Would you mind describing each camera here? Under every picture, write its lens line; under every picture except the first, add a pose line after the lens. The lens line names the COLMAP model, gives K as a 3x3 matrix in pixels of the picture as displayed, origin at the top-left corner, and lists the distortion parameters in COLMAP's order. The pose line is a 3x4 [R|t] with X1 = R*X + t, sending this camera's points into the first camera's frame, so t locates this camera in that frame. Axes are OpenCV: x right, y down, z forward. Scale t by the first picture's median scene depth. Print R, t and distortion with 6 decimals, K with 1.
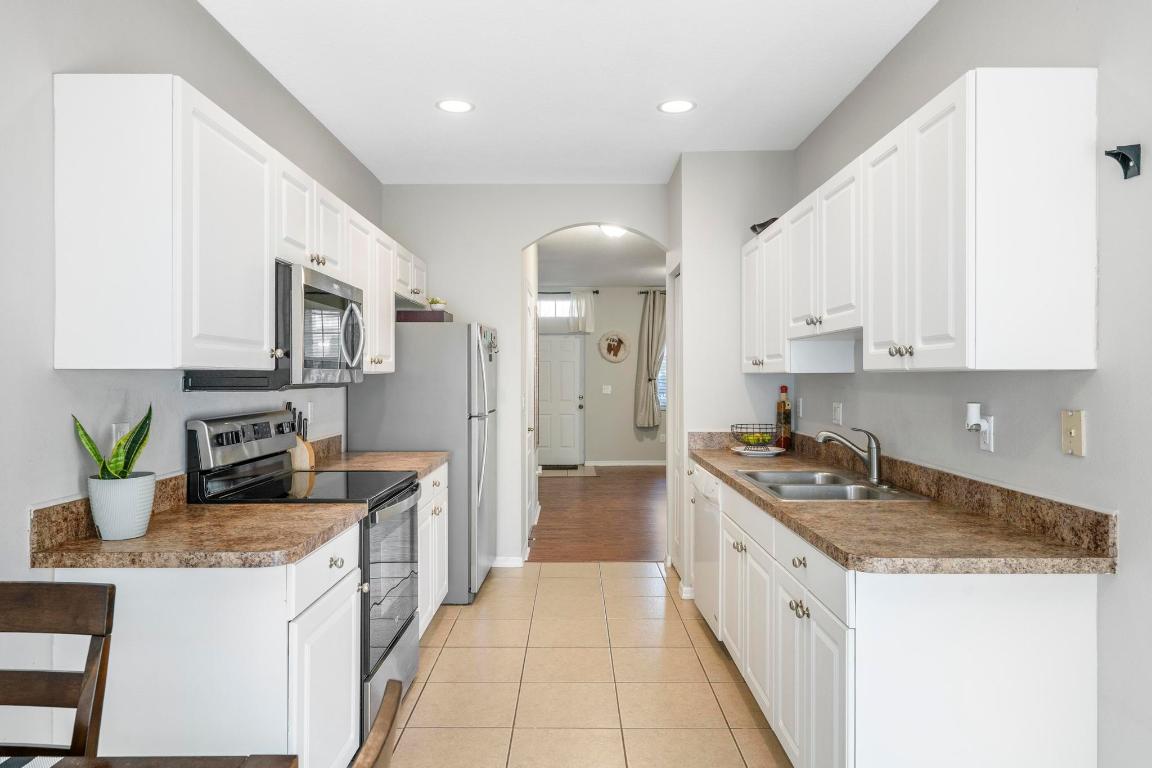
lens RADIAL K [[730.5, 0, 576.9], [0, 730.5, 377.2], [0, 0, 1]] dist [0.000939, -0.001798]
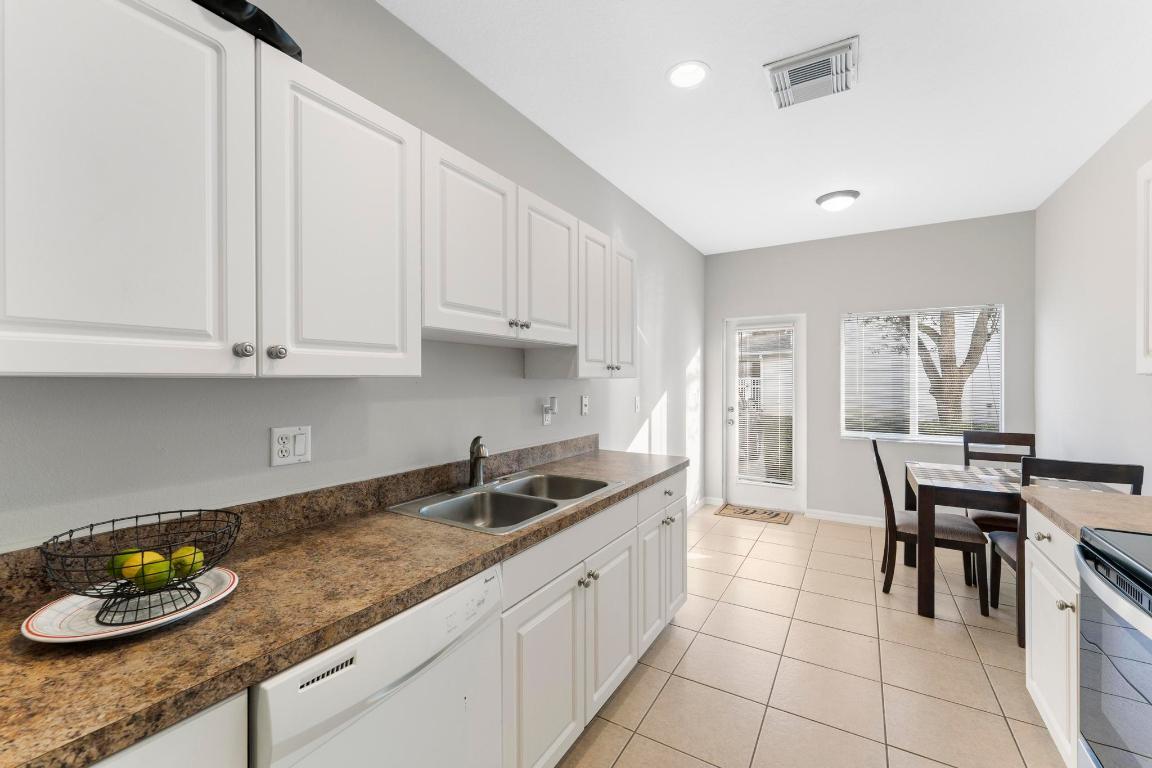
lens RADIAL K [[461.5, 0, 583.6], [0, 461.5, 382.4], [0, 0, 1]] dist [-0.000340, -0.000082]
pose [[-0.859664, -0.013638, 0.510678, -0.043001], [-0.011472, 0.999907, 0.007391, -0.006232], [-0.510732, 0.000495, -0.859740, 1.094368]]
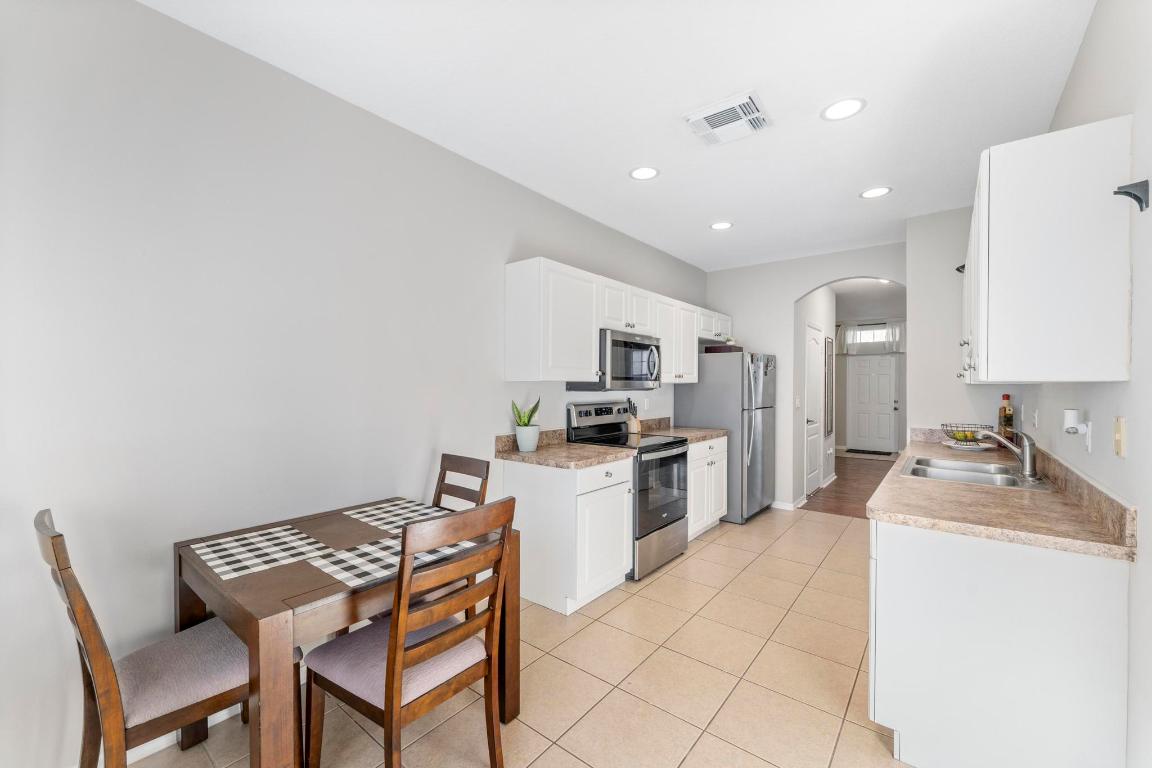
lens RADIAL K [[461.5, 0, 576.9], [0, 461.5, 387.1], [0, 0, 1]] dist [-0.000340, -0.000082]
pose [[0.780549, 0.007348, -0.625051, 0.356873], [-0.005319, 0.999973, 0.005113, -0.000367], [0.625072, -0.000666, 0.780567, -0.066290]]
